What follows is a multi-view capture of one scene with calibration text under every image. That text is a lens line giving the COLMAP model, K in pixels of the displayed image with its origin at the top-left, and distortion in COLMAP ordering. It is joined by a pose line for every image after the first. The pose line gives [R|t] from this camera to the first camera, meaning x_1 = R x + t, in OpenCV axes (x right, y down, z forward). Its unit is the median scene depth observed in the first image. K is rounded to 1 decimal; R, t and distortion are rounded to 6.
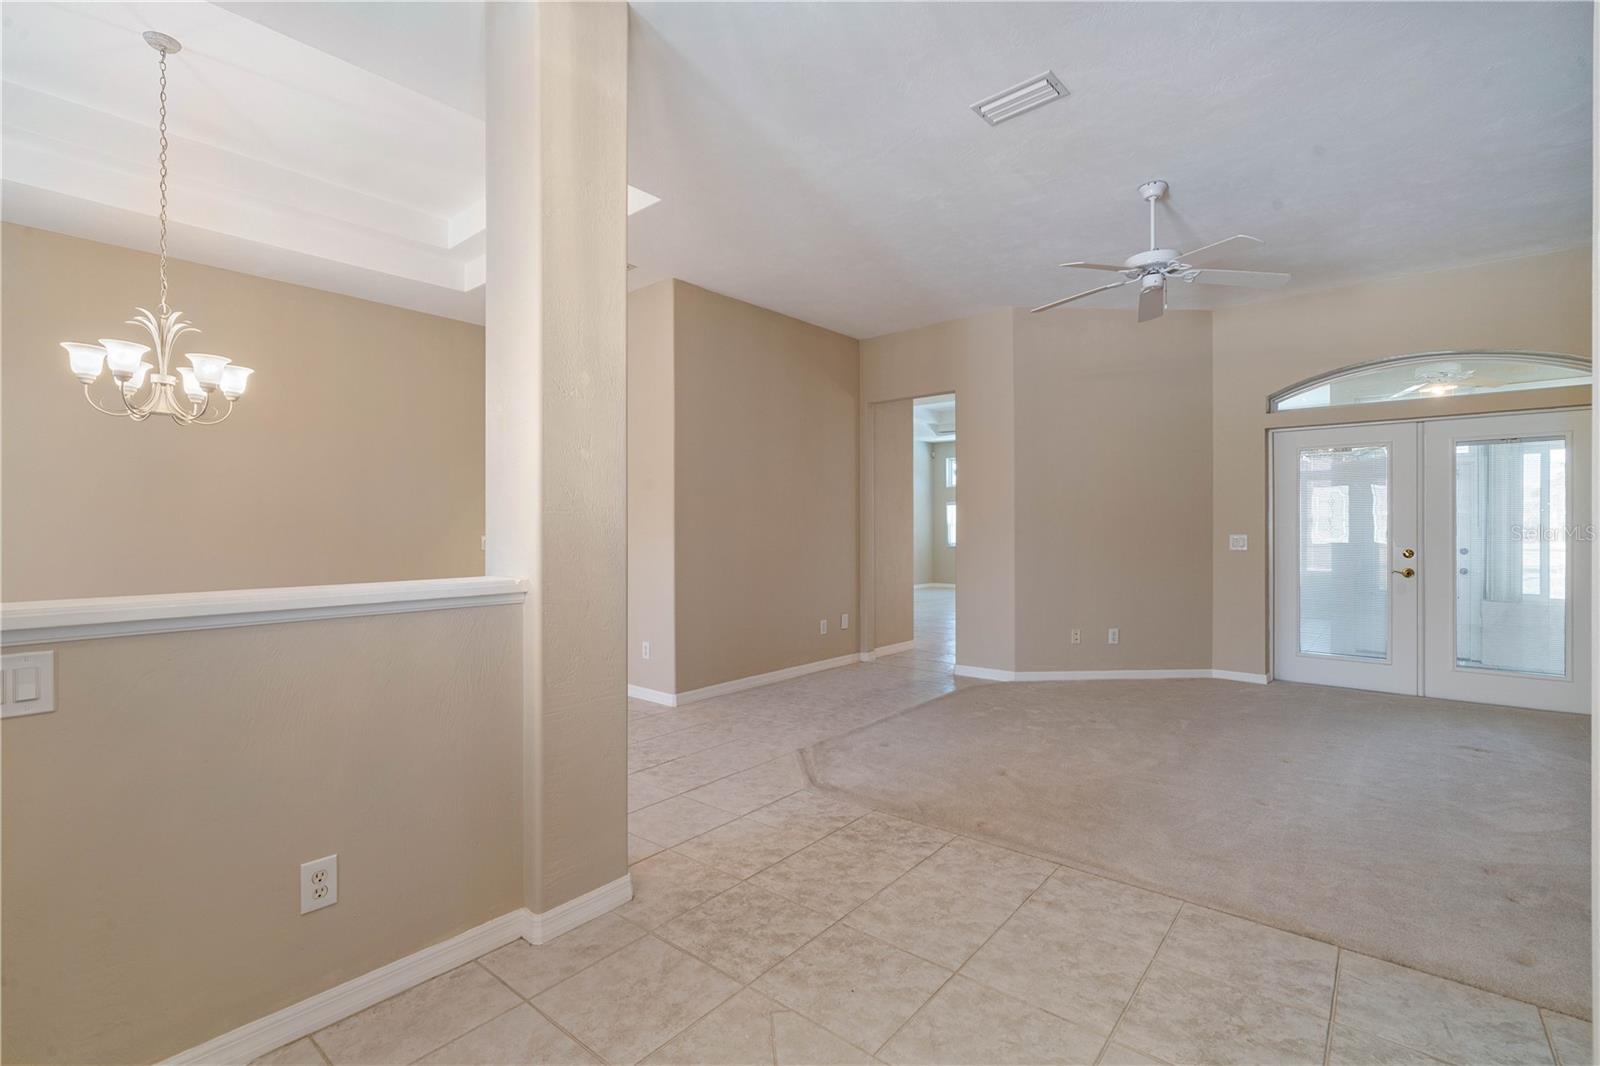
lens RADIAL K [[721.0, 0, 795.8], [0, 721.0, 527.2], [0, 0, 1]] dist [-0.004001, -0.000372]
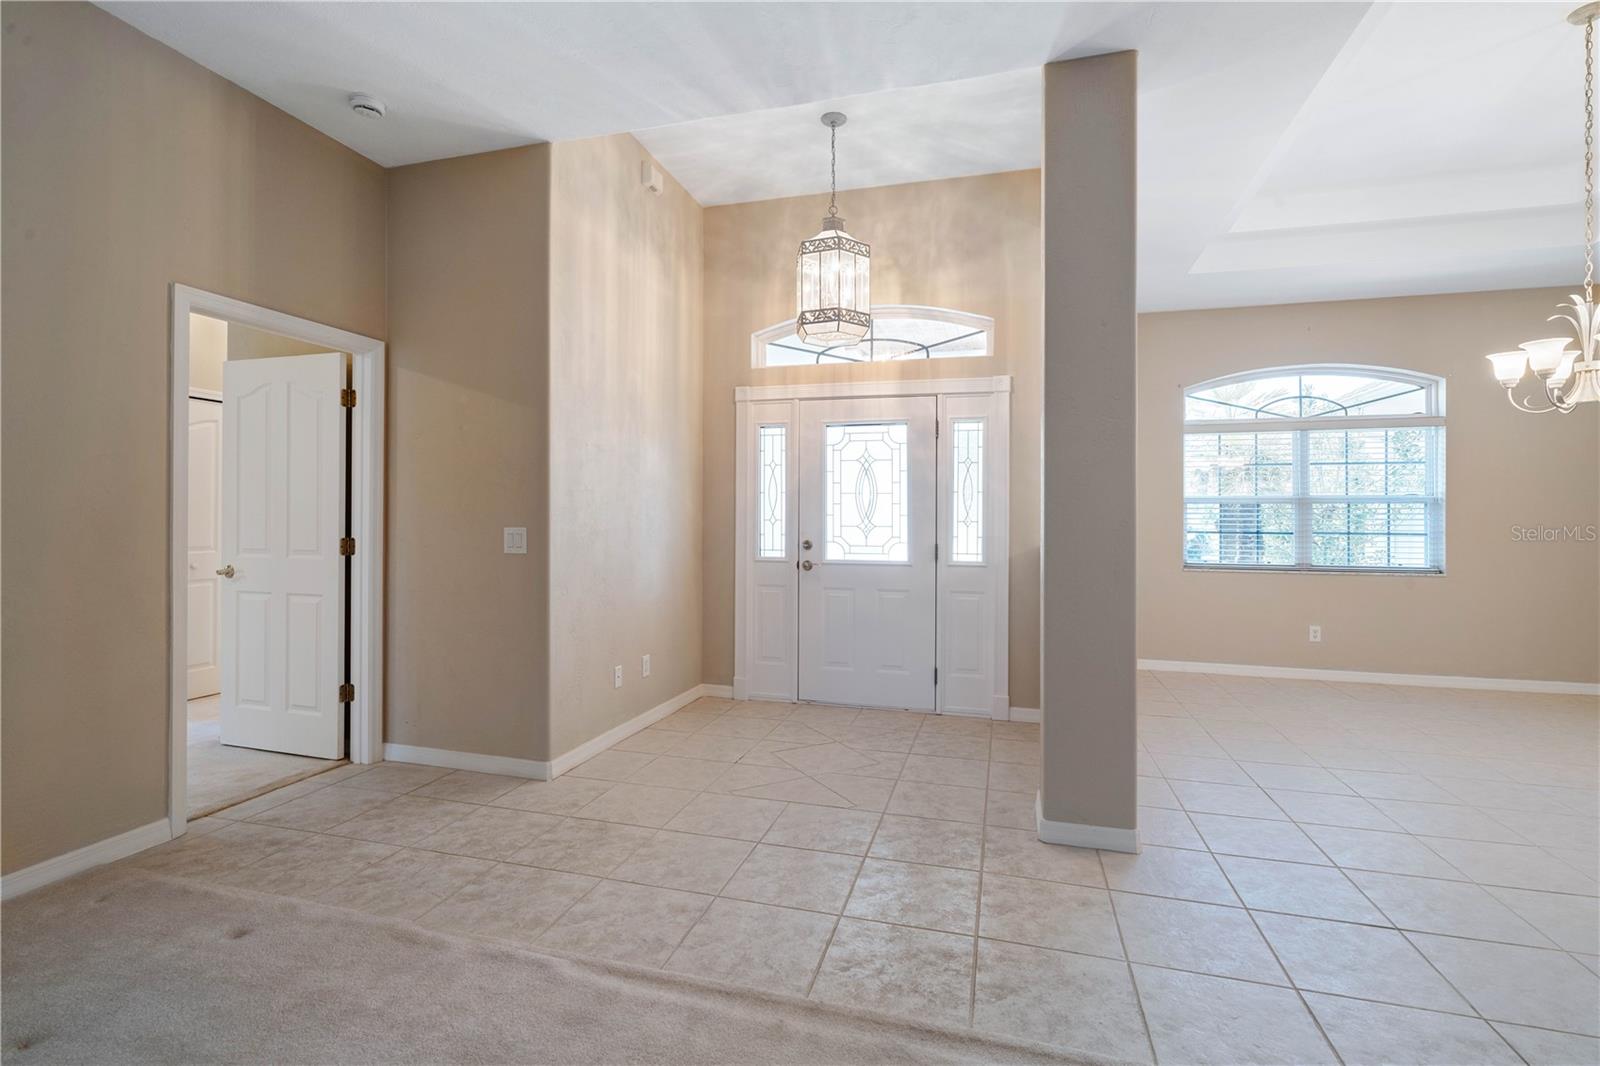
lens RADIAL K [[721.0, 0, 803.8], [0, 721.0, 524.7], [0, 0, 1]] dist [-0.004001, -0.000372]
pose [[-0.910165, -0.000111, -0.414246, 0.555037], [-0.004086, 0.999954, 0.008709, 0.006843], [0.414225, 0.009619, -0.910123, 1.776957]]
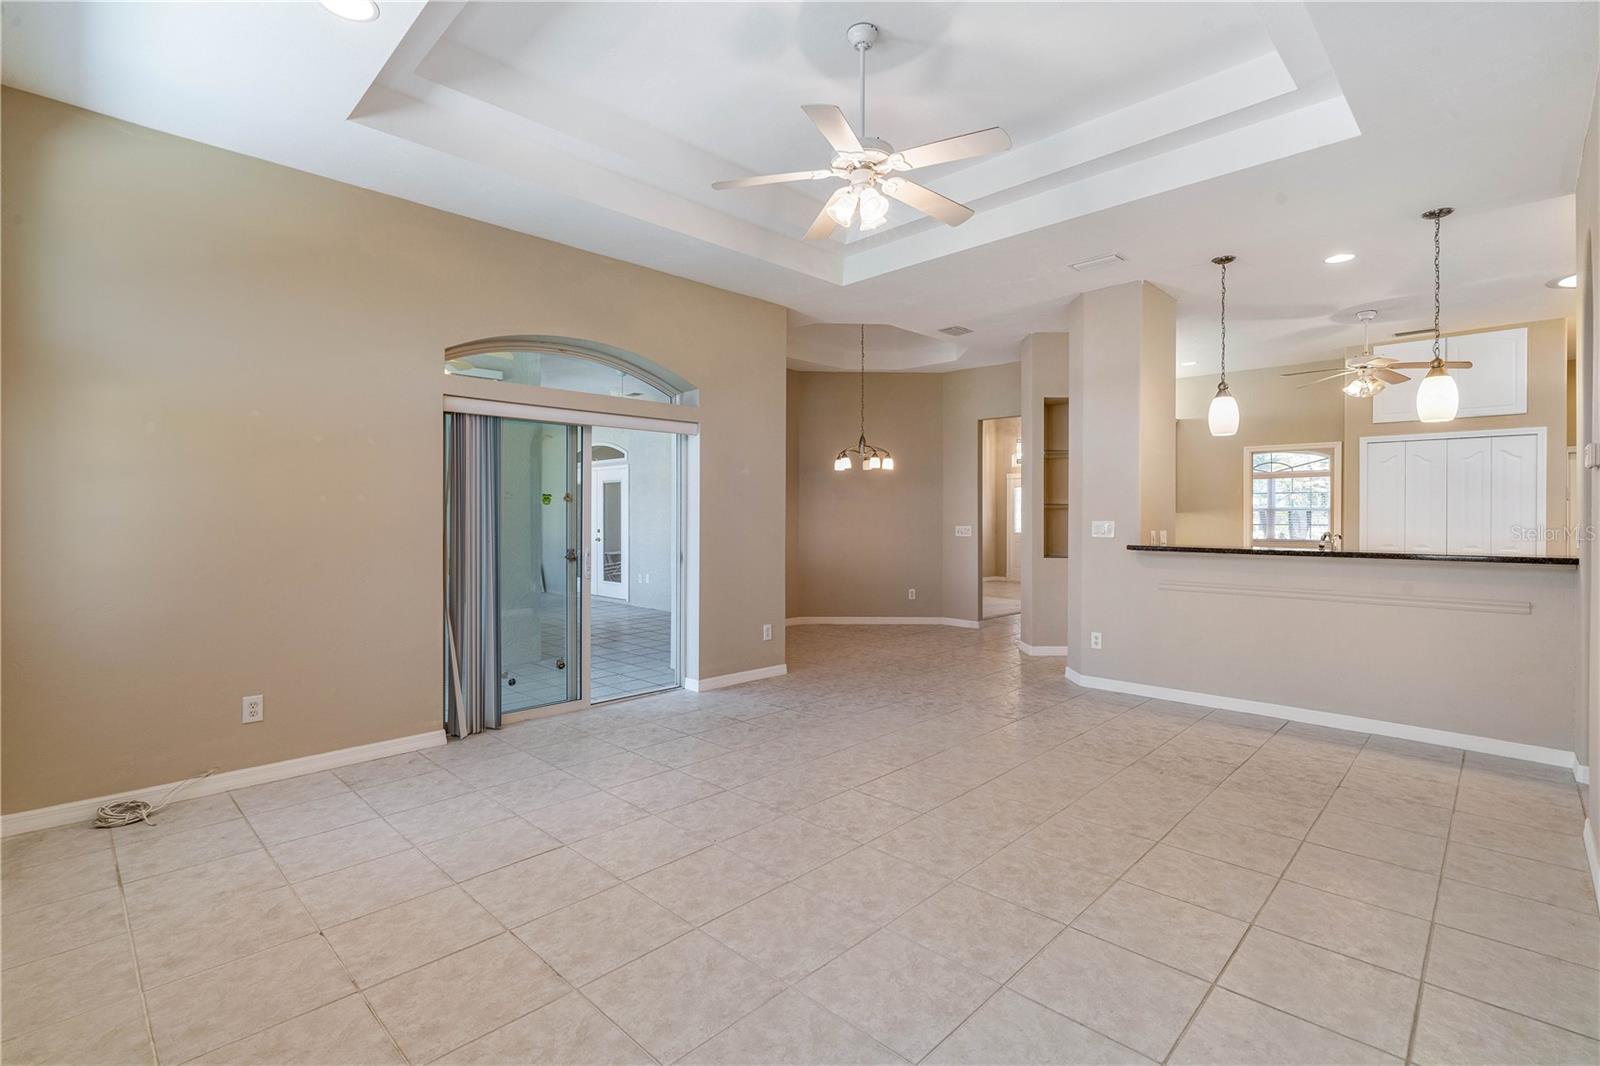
lens RADIAL K [[721.0, 0, 801.0], [0, 721.0, 526.7], [0, 0, 1]] dist [-0.004001, -0.000372]
pose [[-0.996884, -0.000137, 0.078883, 0.873863], [0.000850, 0.999922, 0.012479, 0.000795], [-0.078878, 0.012507, -0.996806, 4.166477]]
